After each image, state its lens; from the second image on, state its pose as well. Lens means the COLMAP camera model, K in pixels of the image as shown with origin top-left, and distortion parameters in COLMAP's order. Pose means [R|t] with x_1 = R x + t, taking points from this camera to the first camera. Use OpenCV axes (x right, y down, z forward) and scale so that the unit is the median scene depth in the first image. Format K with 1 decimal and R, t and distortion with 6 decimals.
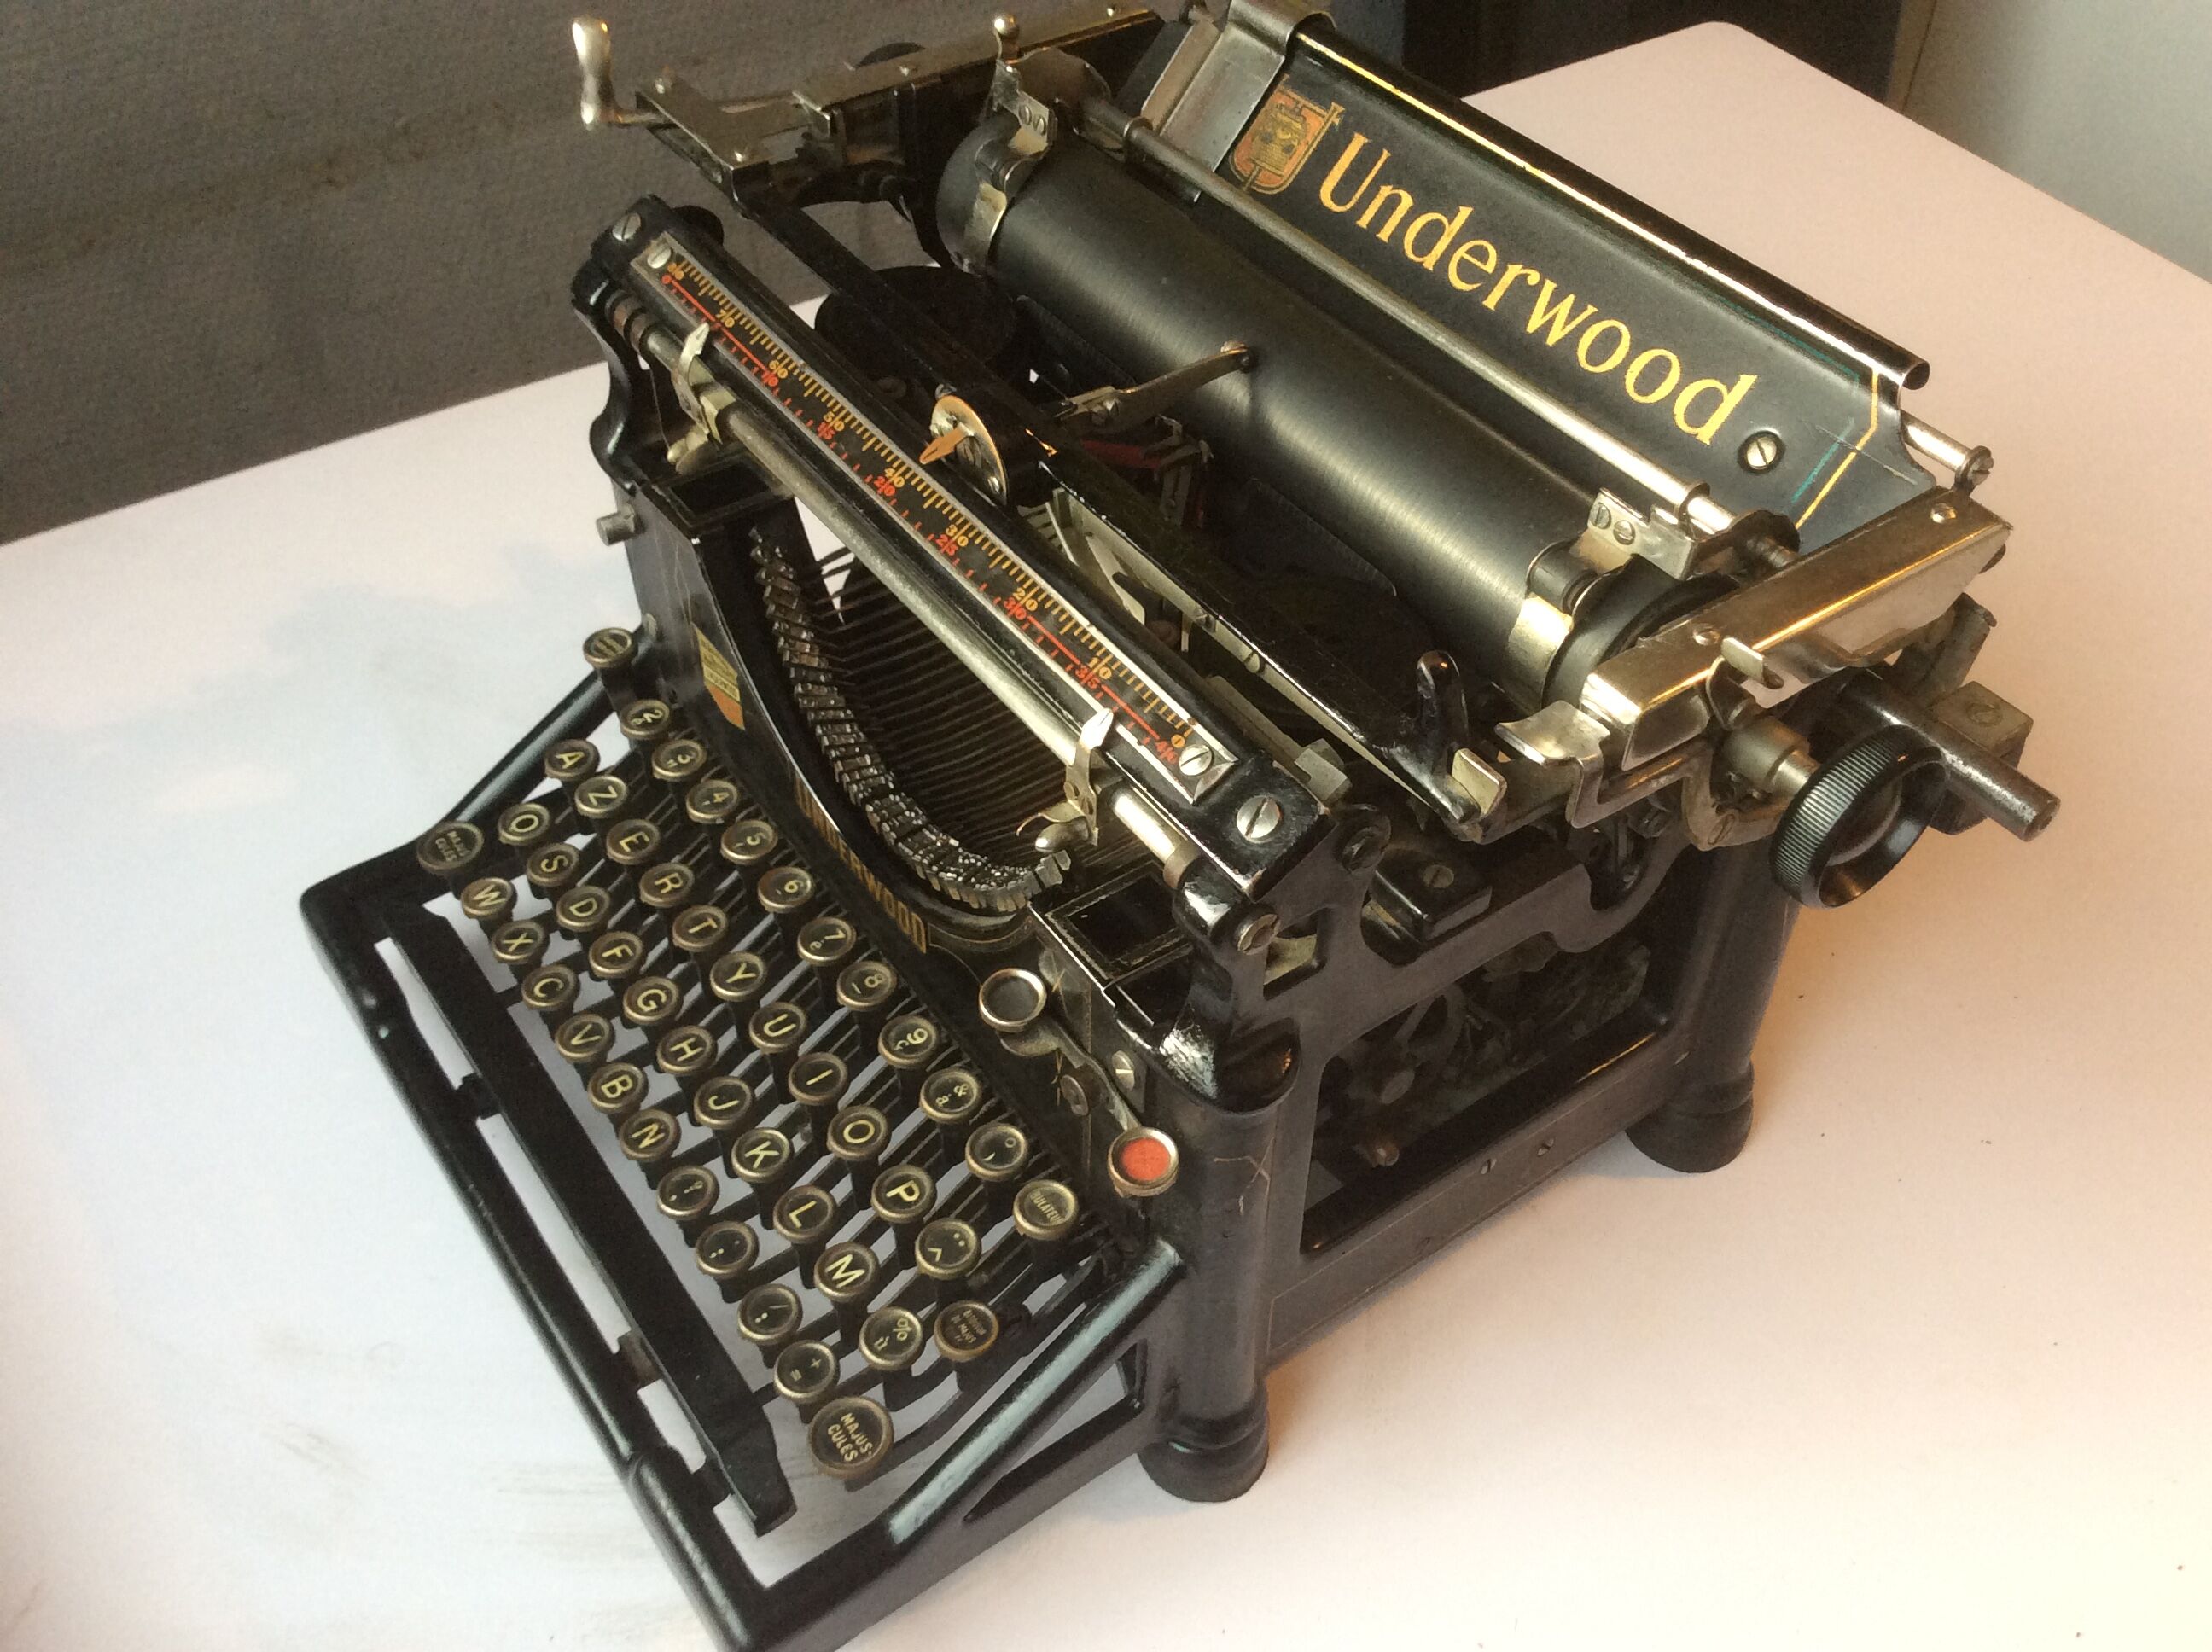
lens RADIAL K [[2036.0, 0, 1128.3], [0, 2036.0, 826.3], [0, 0, 1]] dist [0.154010, -0.308938]
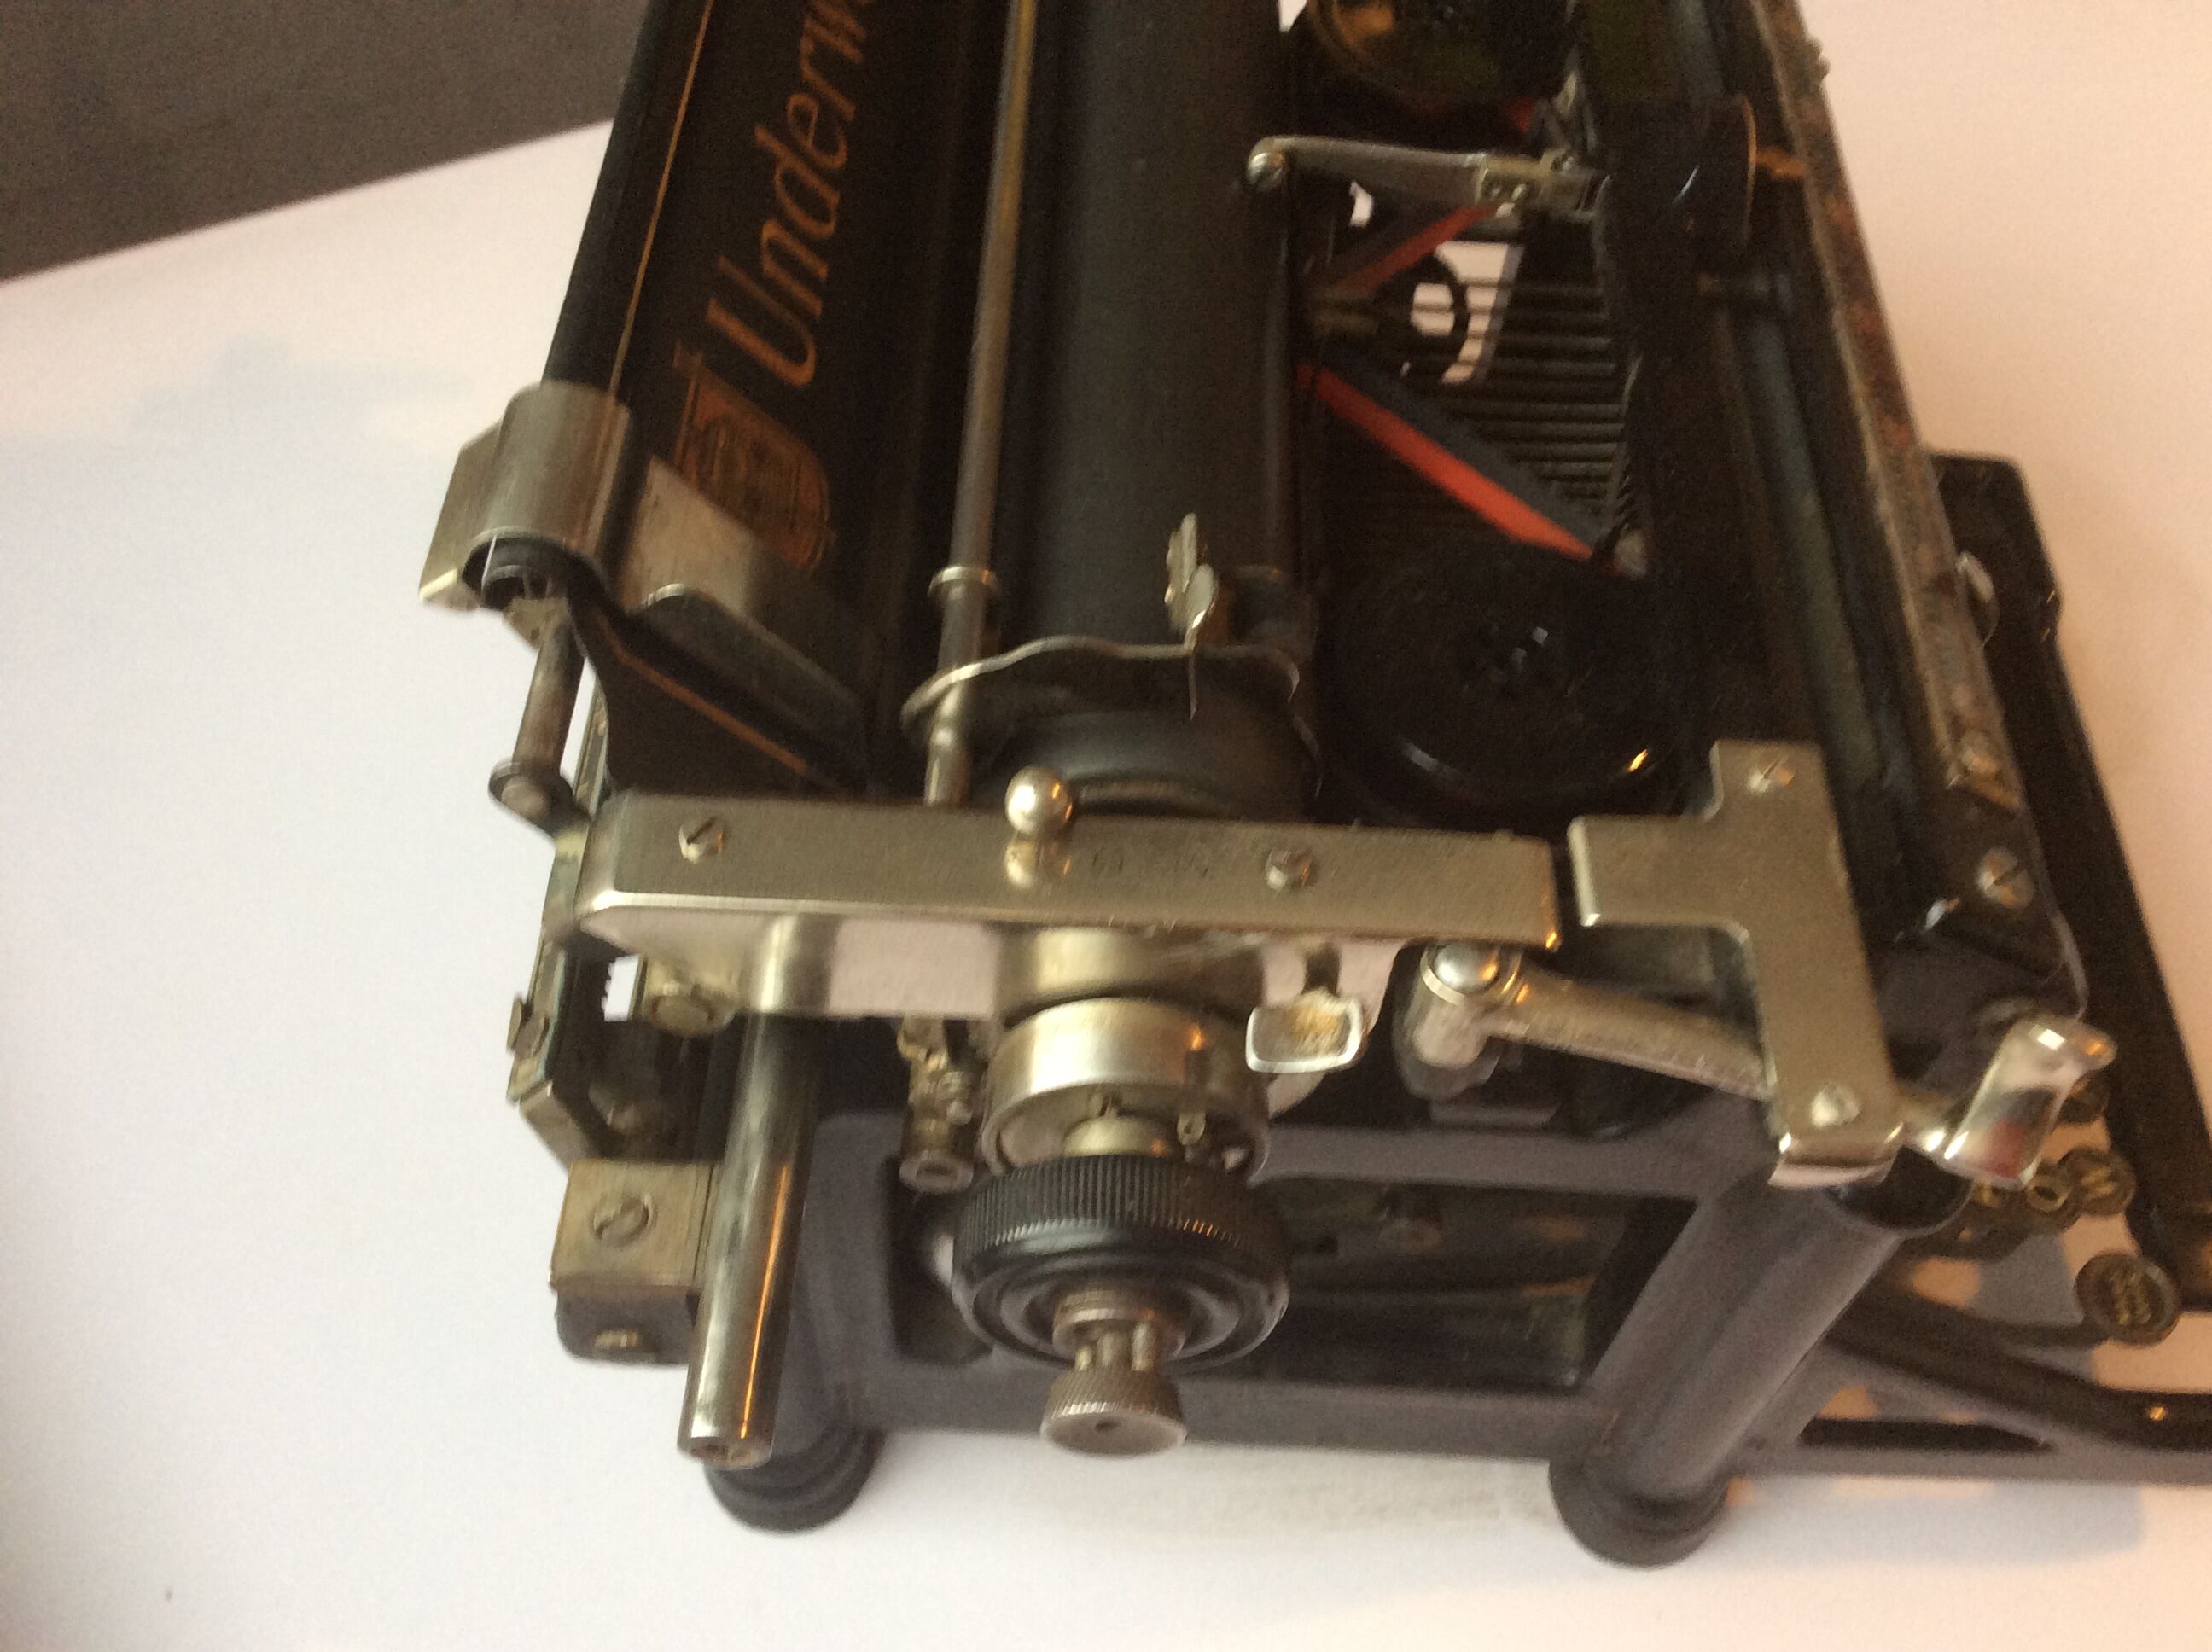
lens RADIAL K [[2098.3, 0, 1110.8], [0, 2098.3, 815.9], [0, 0, 1]] dist [0.113775, -0.348630]
pose [[-0.797847, -0.516010, 0.311727, -0.226590], [0.379551, -0.028212, 0.924740, -0.867717], [-0.468381, 0.856118, 0.218361, 1.010957]]
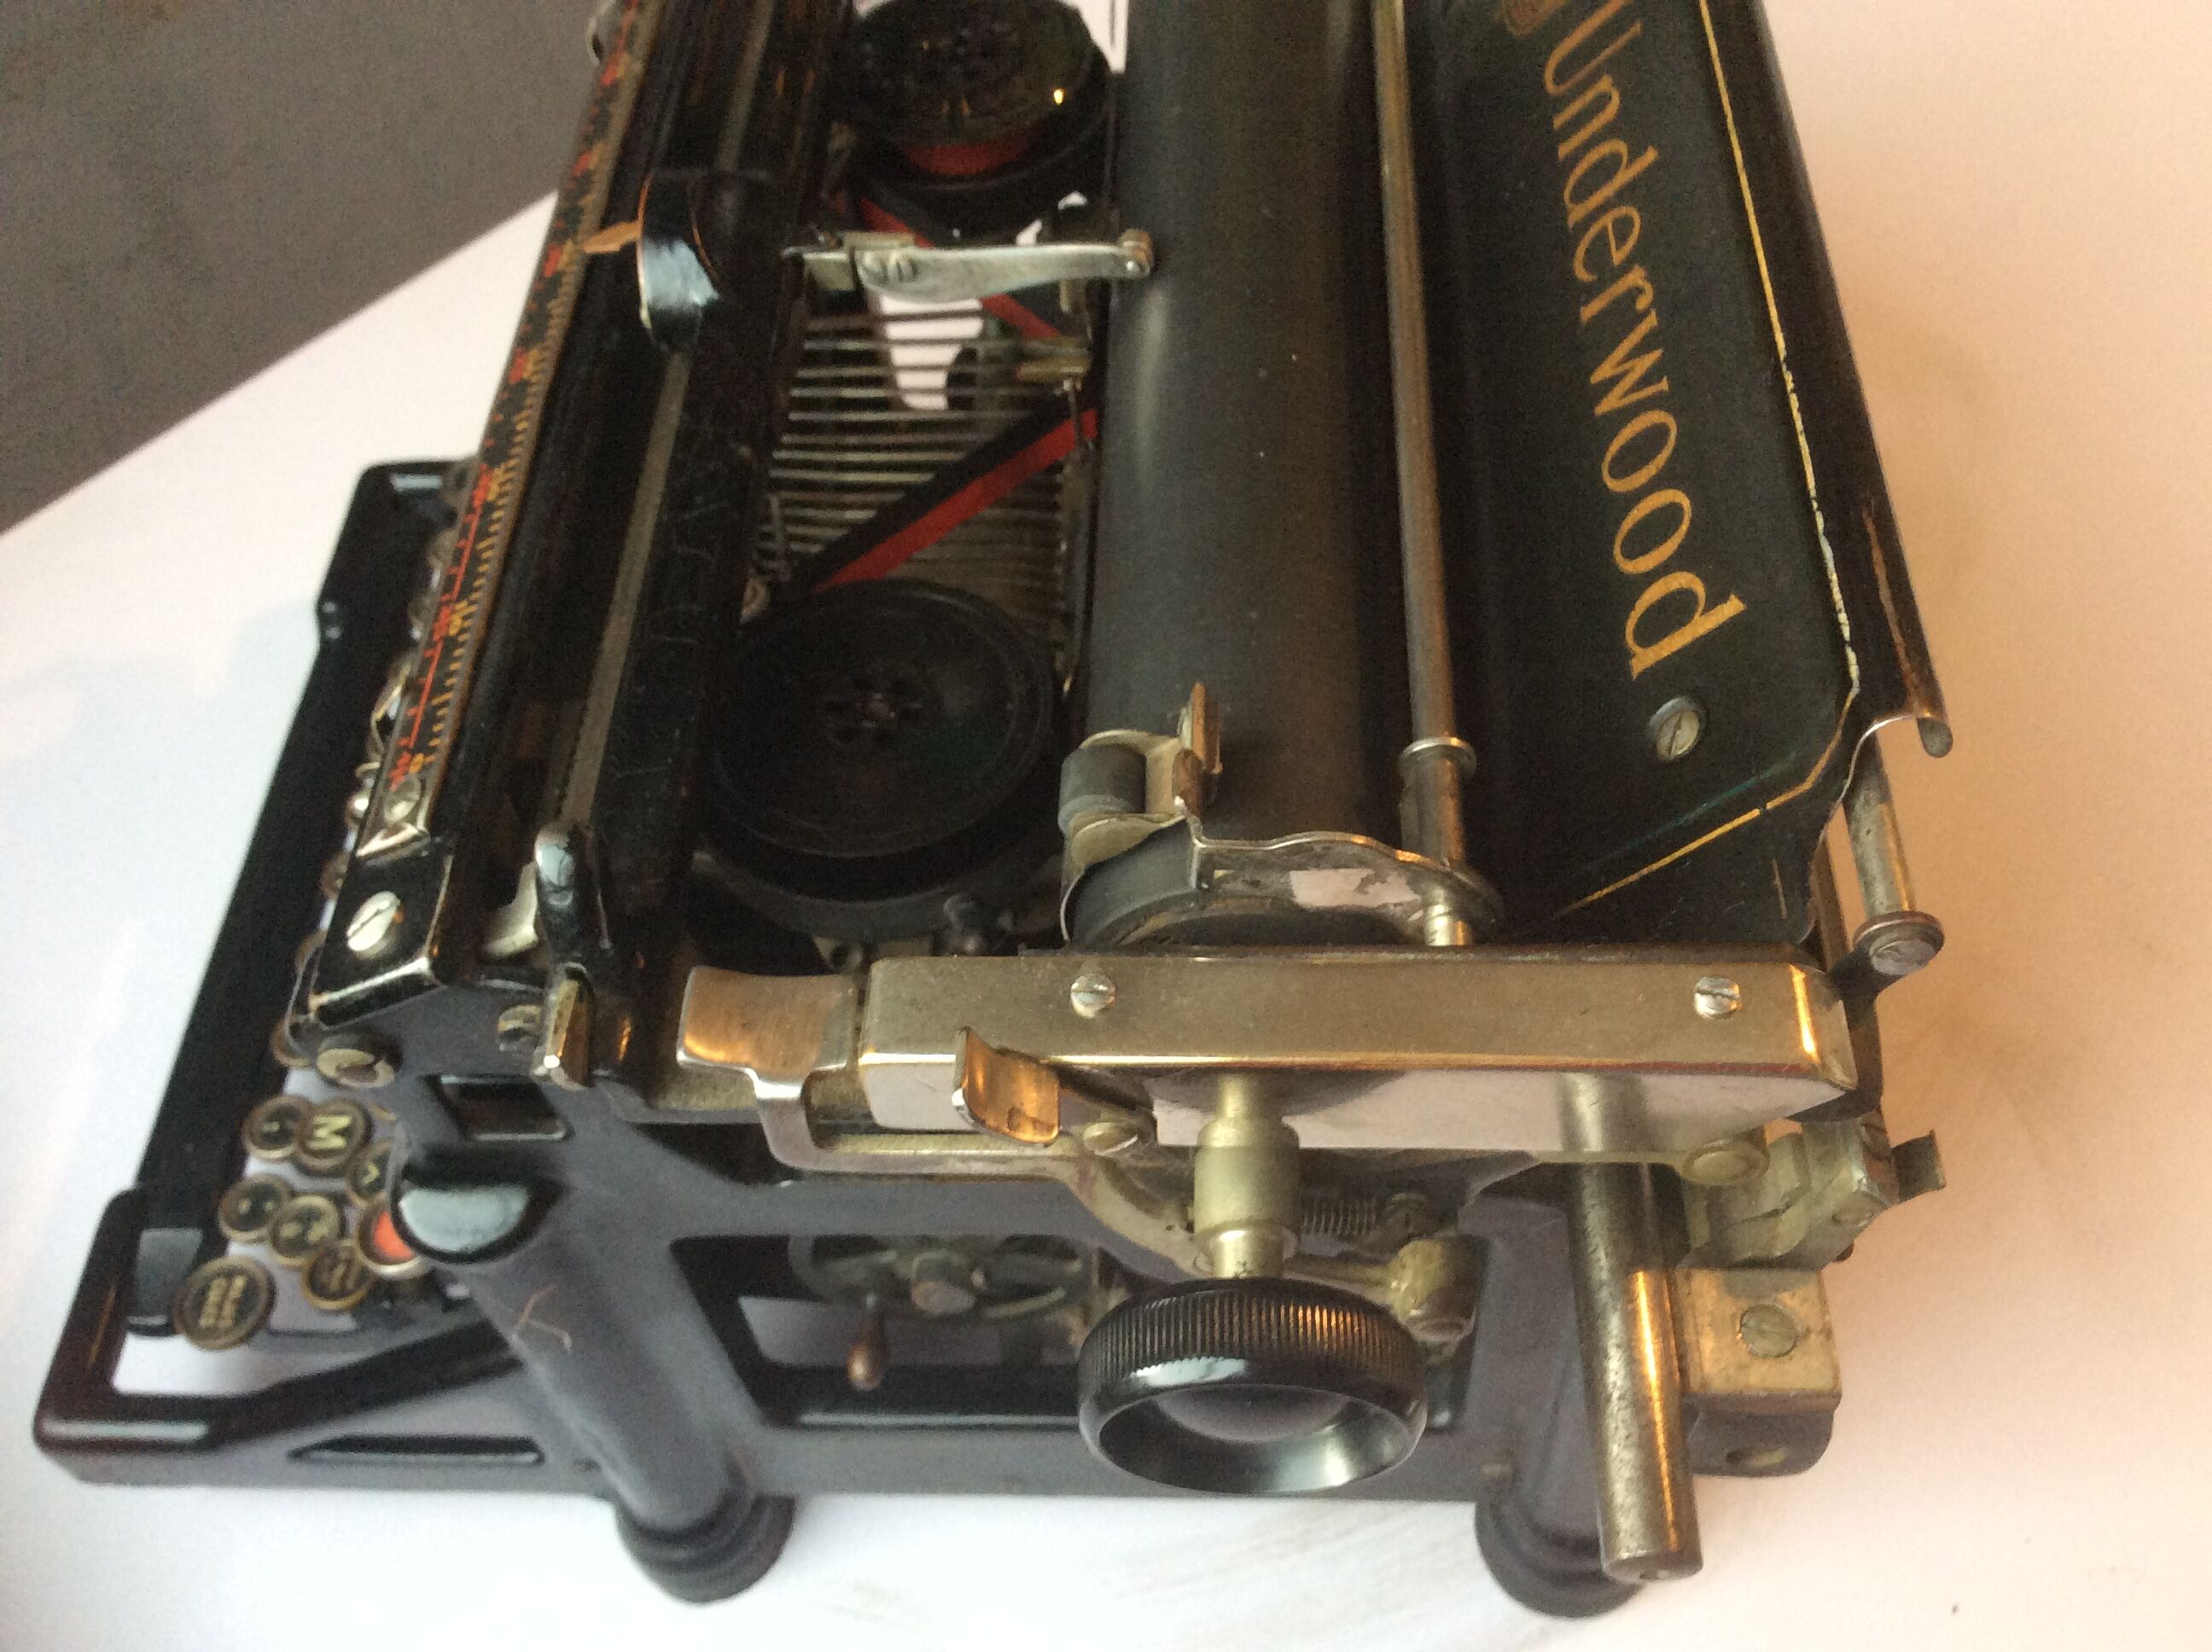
lens RADIAL K [[2108.4, 0, 1106.0], [0, 2108.4, 785.3], [0, 0, 1]] dist [0.133174, -0.415777]
pose [[0.787574, 0.443679, -0.427641, 0.399759], [-0.373885, 0.895694, 0.240712, -0.227675], [0.489834, -0.029689, 0.871310, 0.370064]]
